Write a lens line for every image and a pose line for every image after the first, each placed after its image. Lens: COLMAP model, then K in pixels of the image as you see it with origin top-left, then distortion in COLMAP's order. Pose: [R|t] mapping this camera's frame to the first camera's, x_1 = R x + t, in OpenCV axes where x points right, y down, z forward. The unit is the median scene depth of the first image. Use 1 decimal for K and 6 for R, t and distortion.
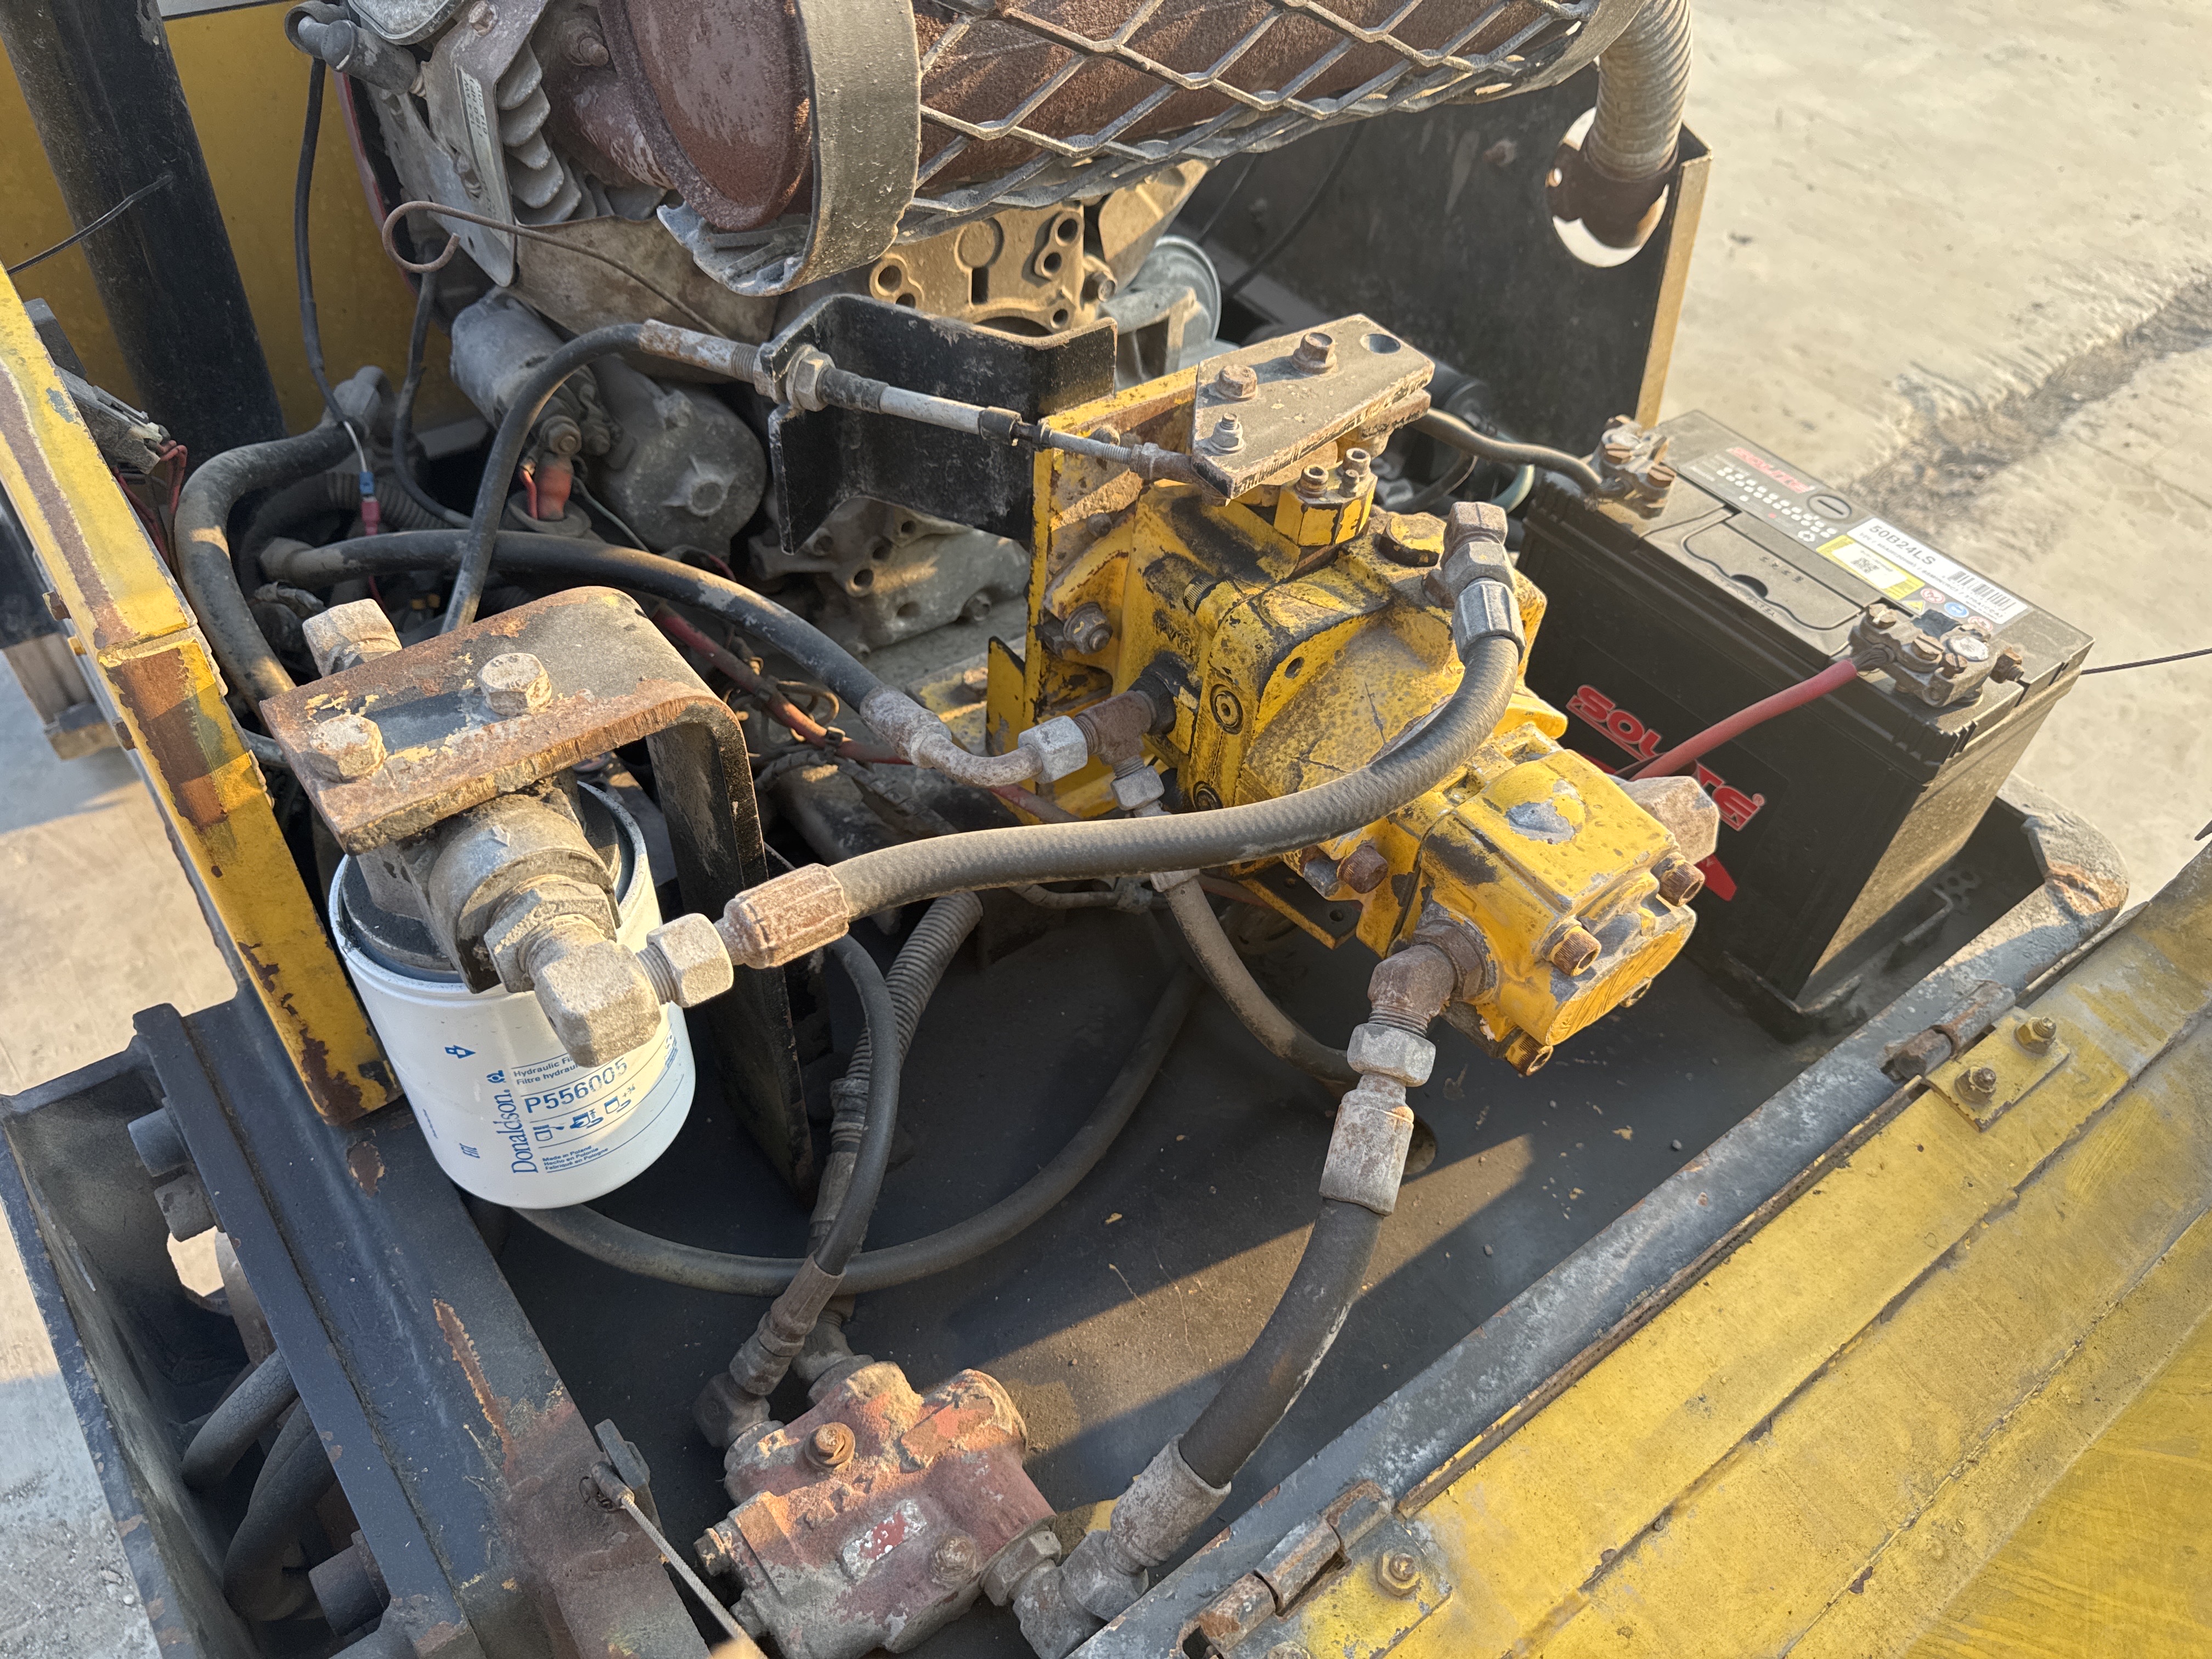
lens RADIAL K [[1547.8, 0, 1111.3], [0, 1547.8, 827.7], [0, 0, 1]] dist [0.095950, -0.167875]
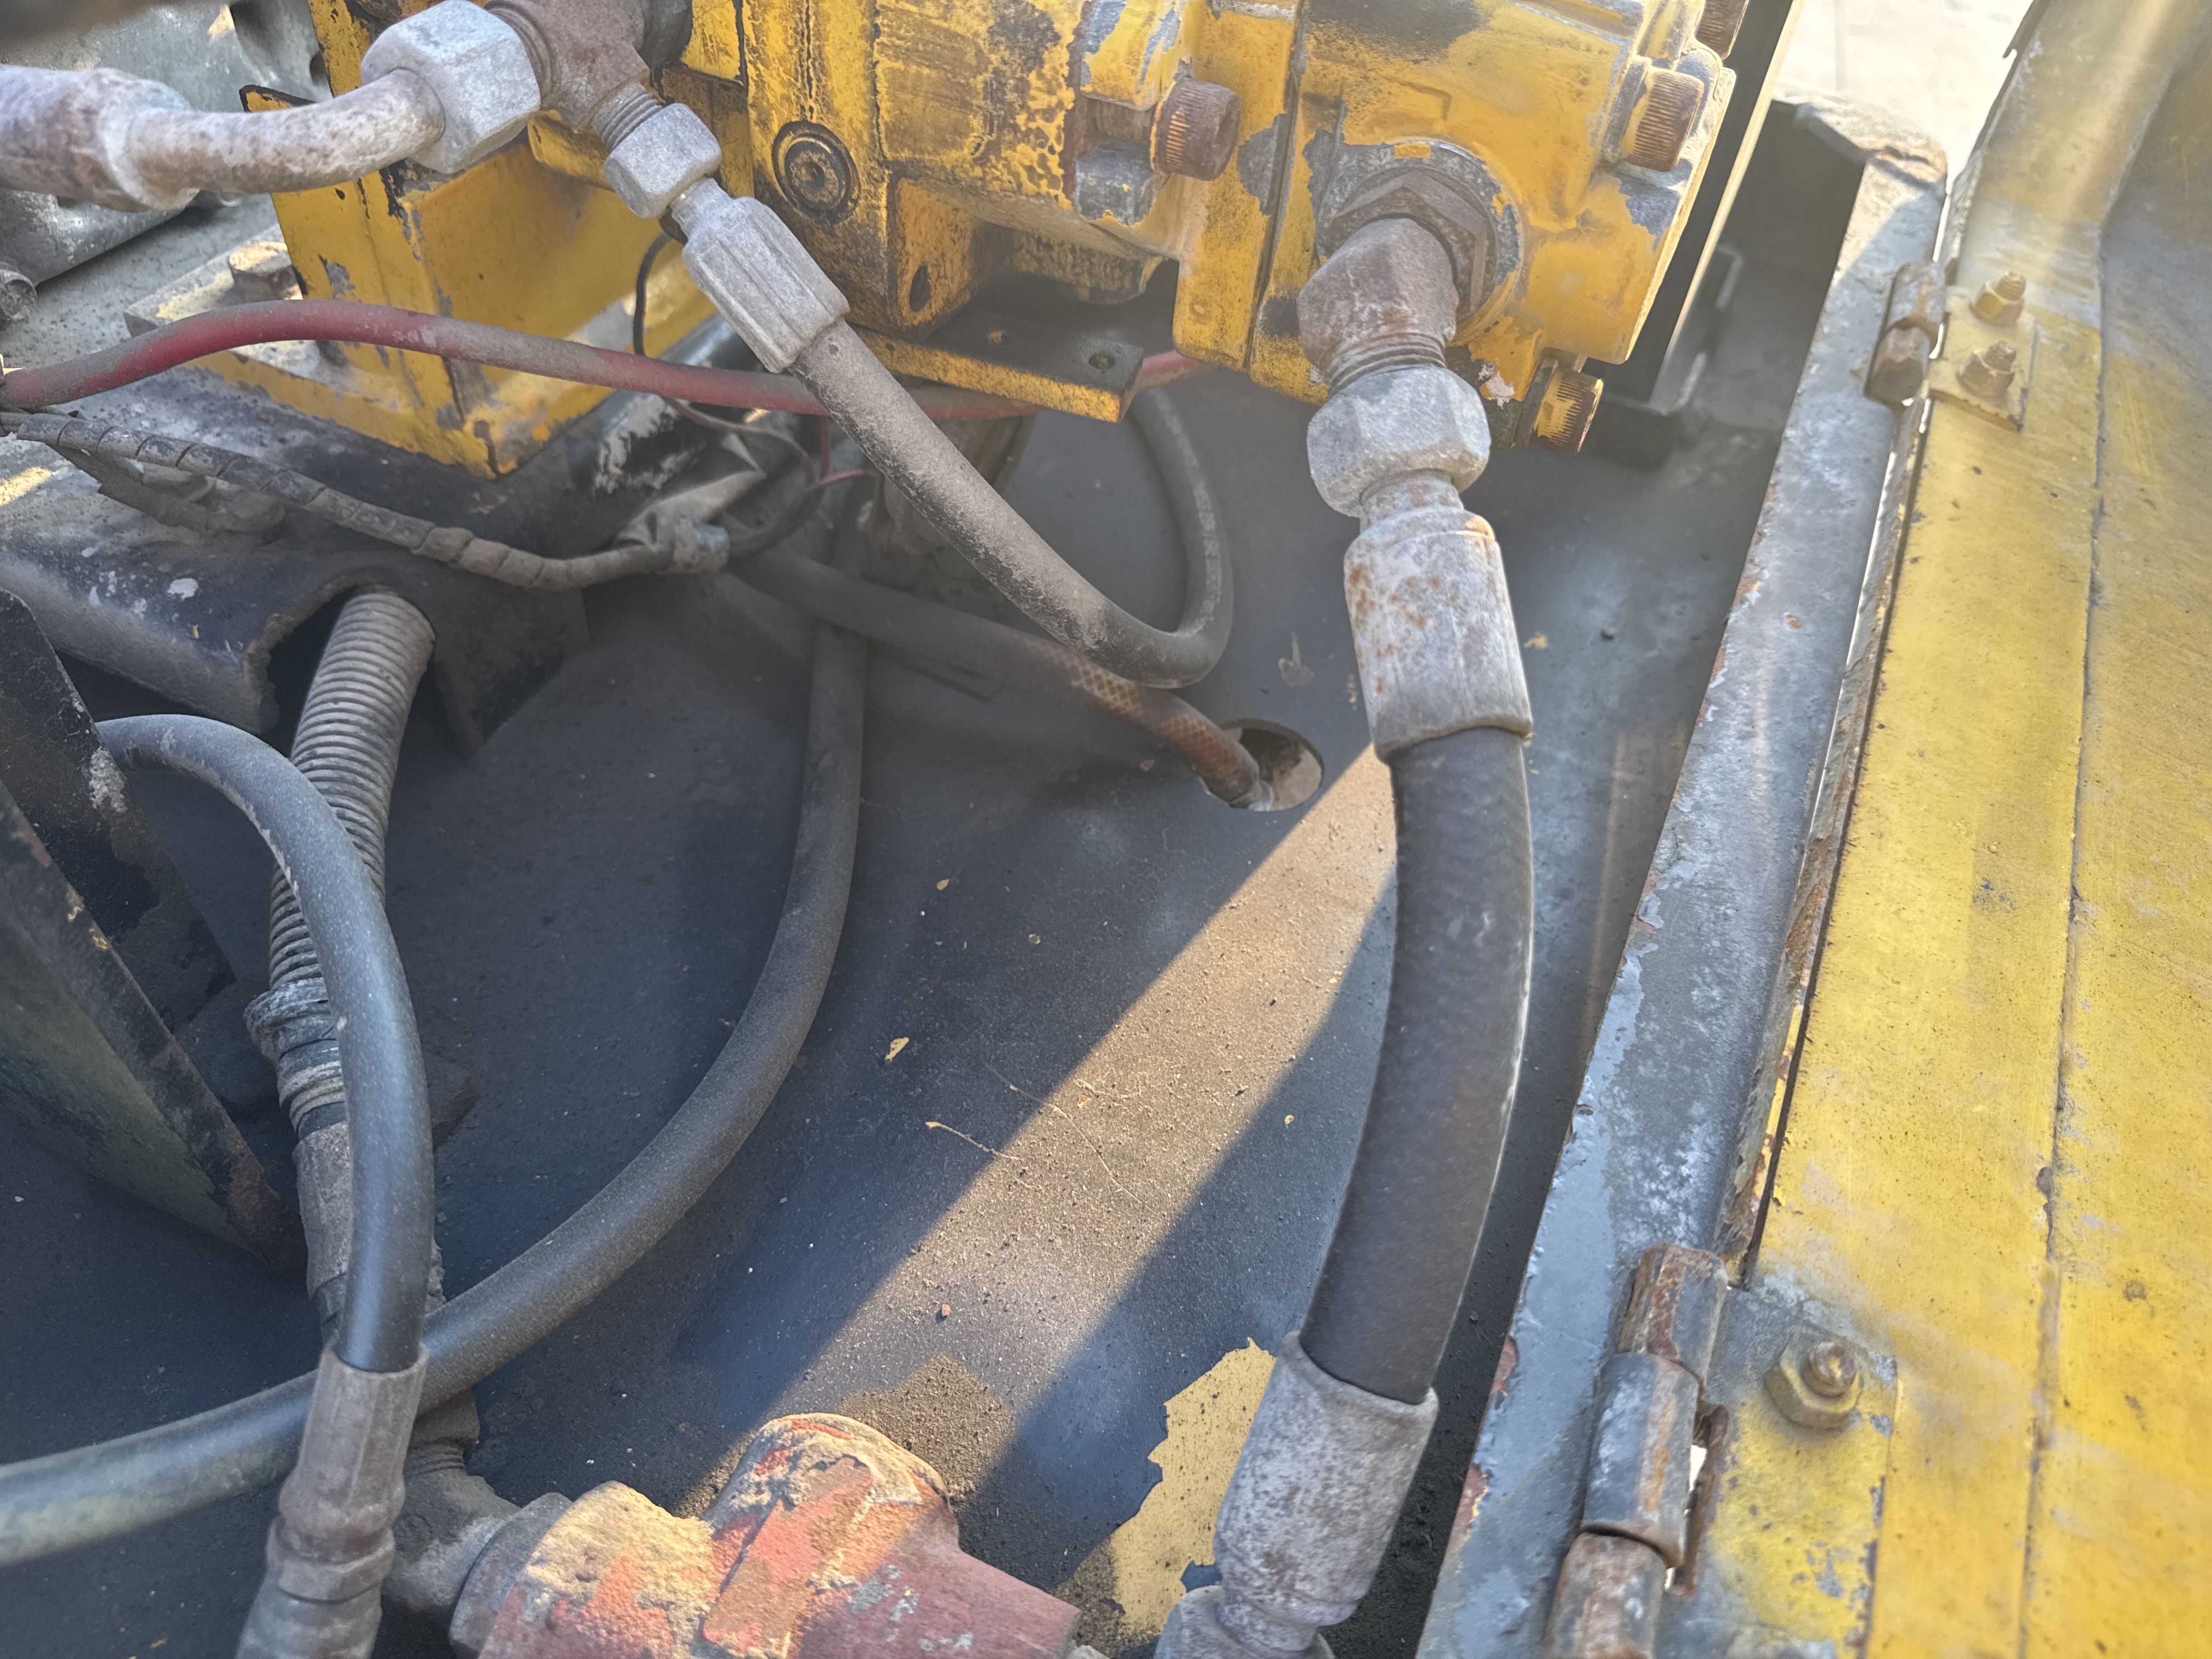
lens RADIAL K [[1586.0, 0, 1106.0], [0, 1586.0, 829.5], [0, 0, 1]] dist [0.014965, -0.044622]
pose [[0.886302, -0.351547, 0.301469, -0.085707], [0.328218, 0.936076, 0.126628, 0.155622], [-0.326713, -0.013283, 0.945030, 0.527662]]
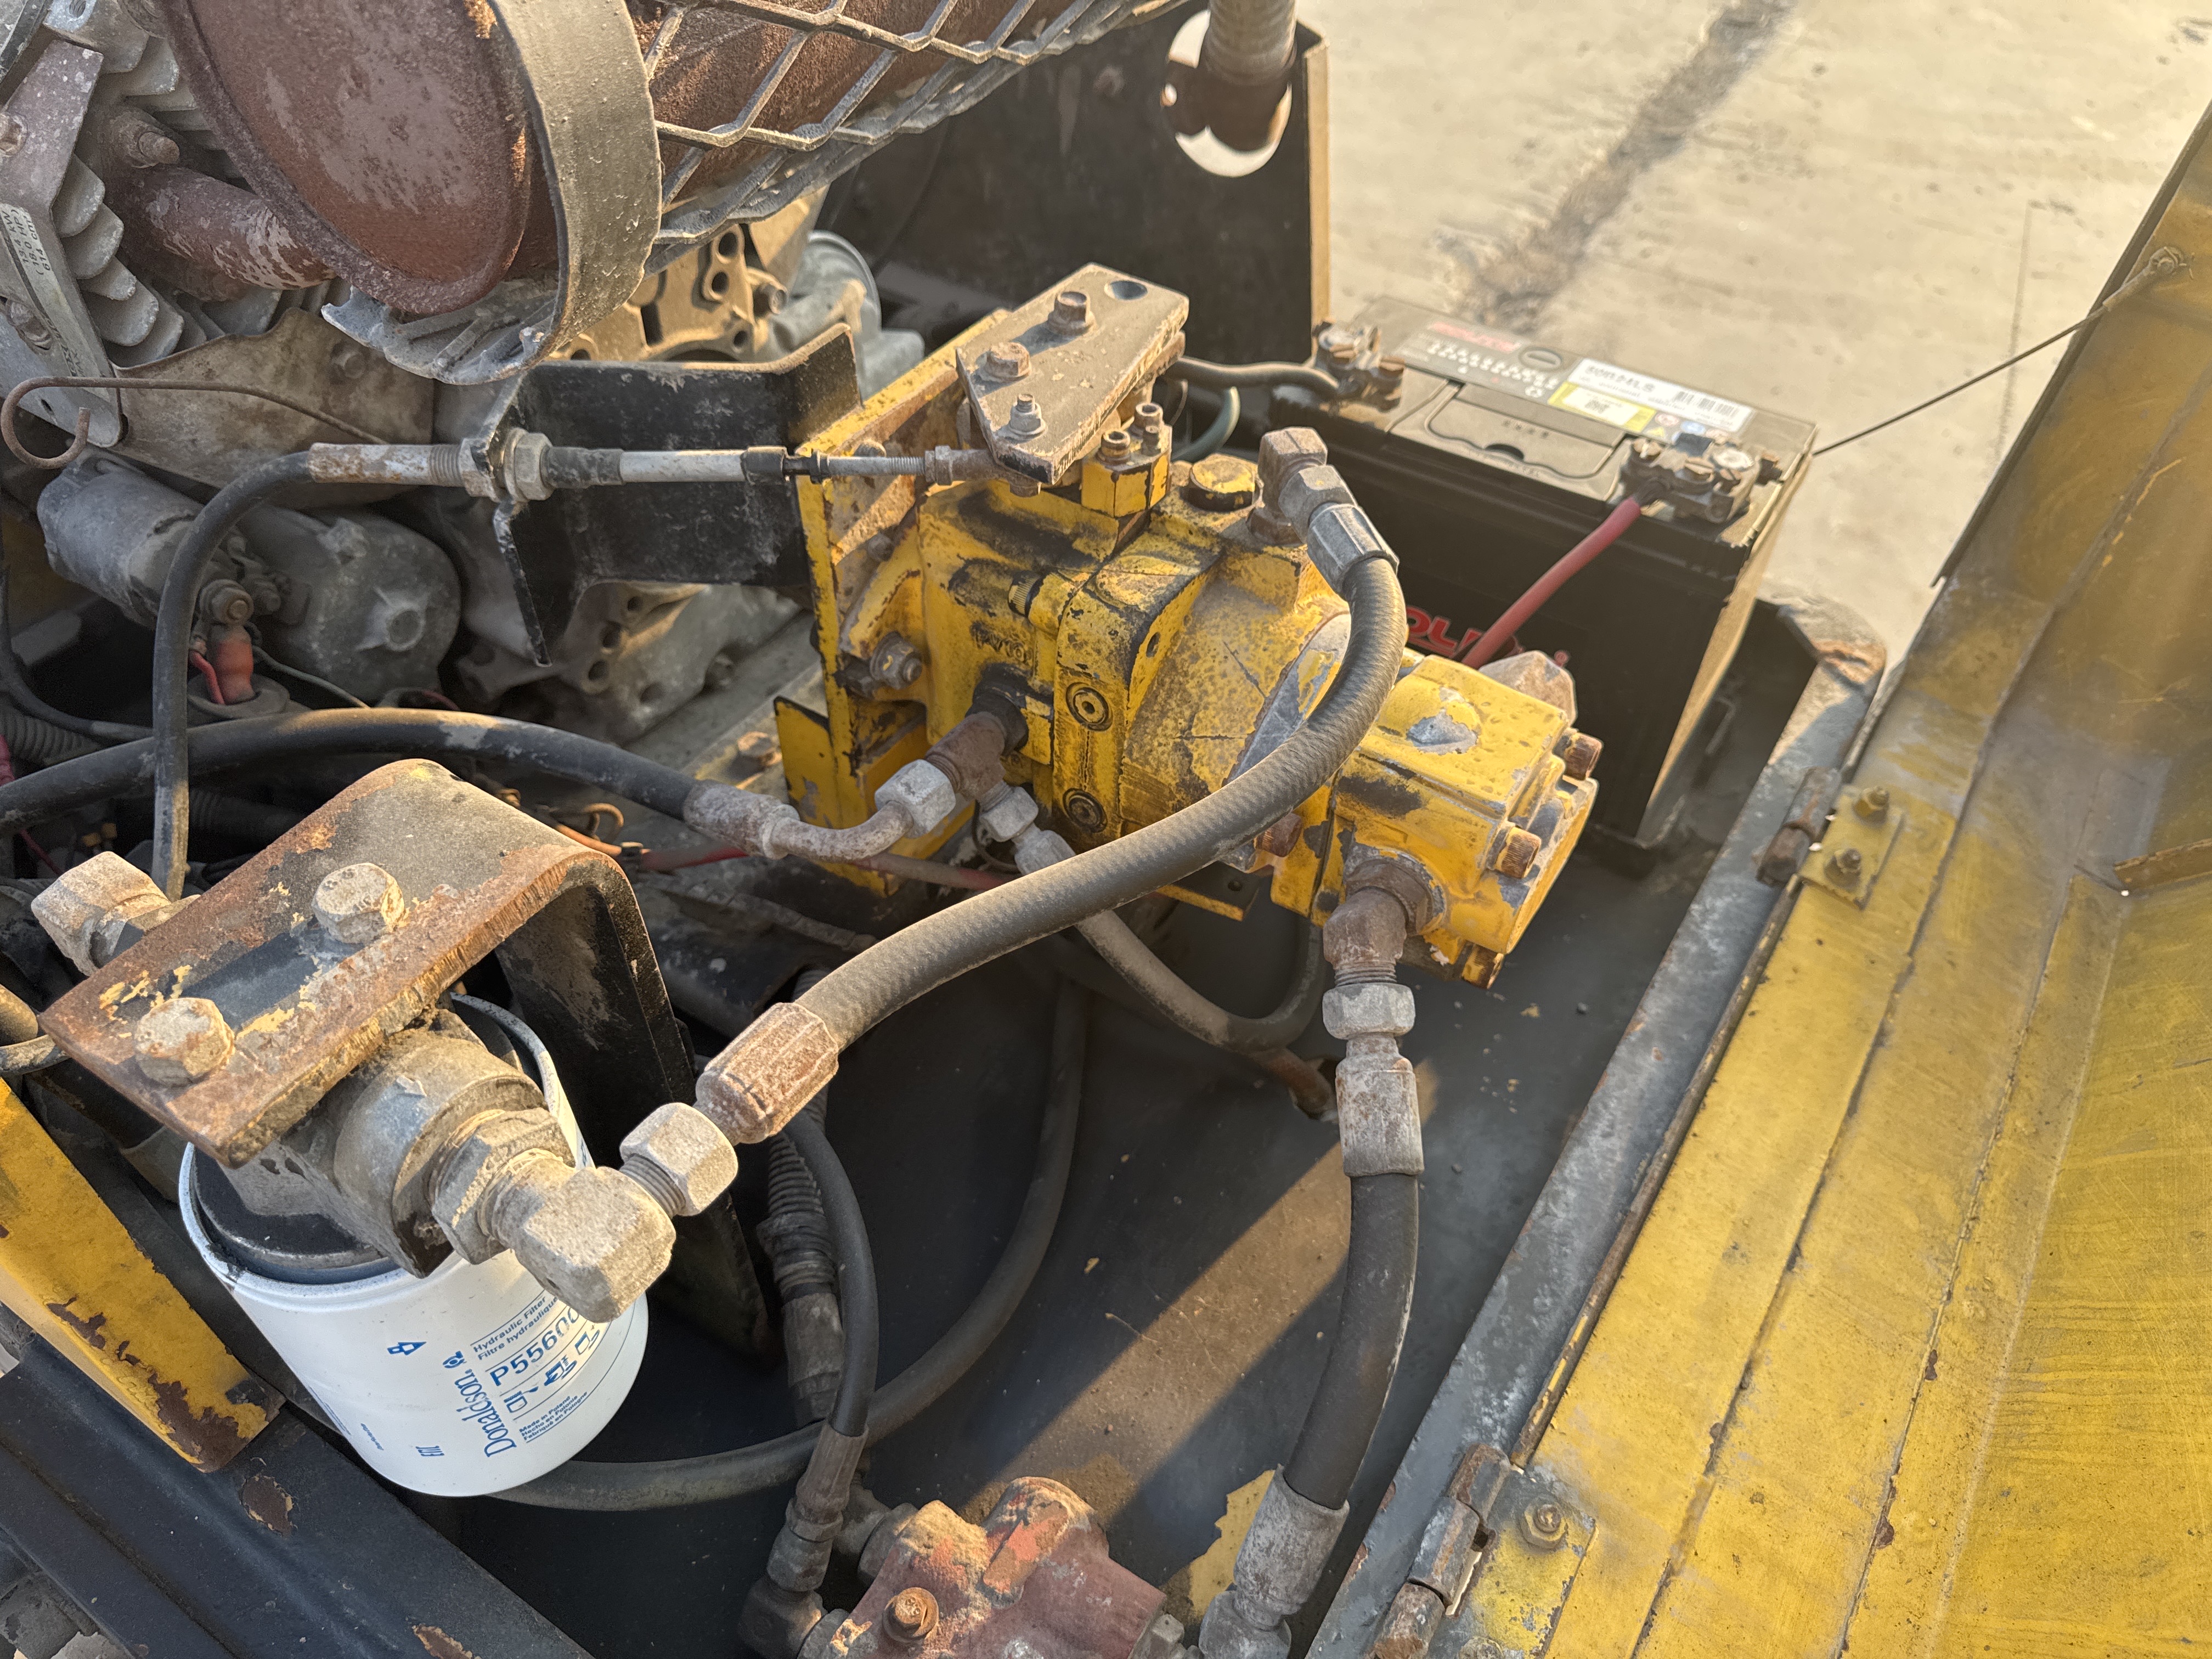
lens RADIAL K [[1555.8, 0, 1085.0], [0, 1555.8, 832.0], [0, 0, 1]] dist [0.101752, -0.212628]
pose [[0.941914, -0.276979, 0.189949, -0.126814], [0.274771, 0.960742, 0.038405, -0.041252], [-0.193129, 0.016018, 0.981043, 0.087108]]
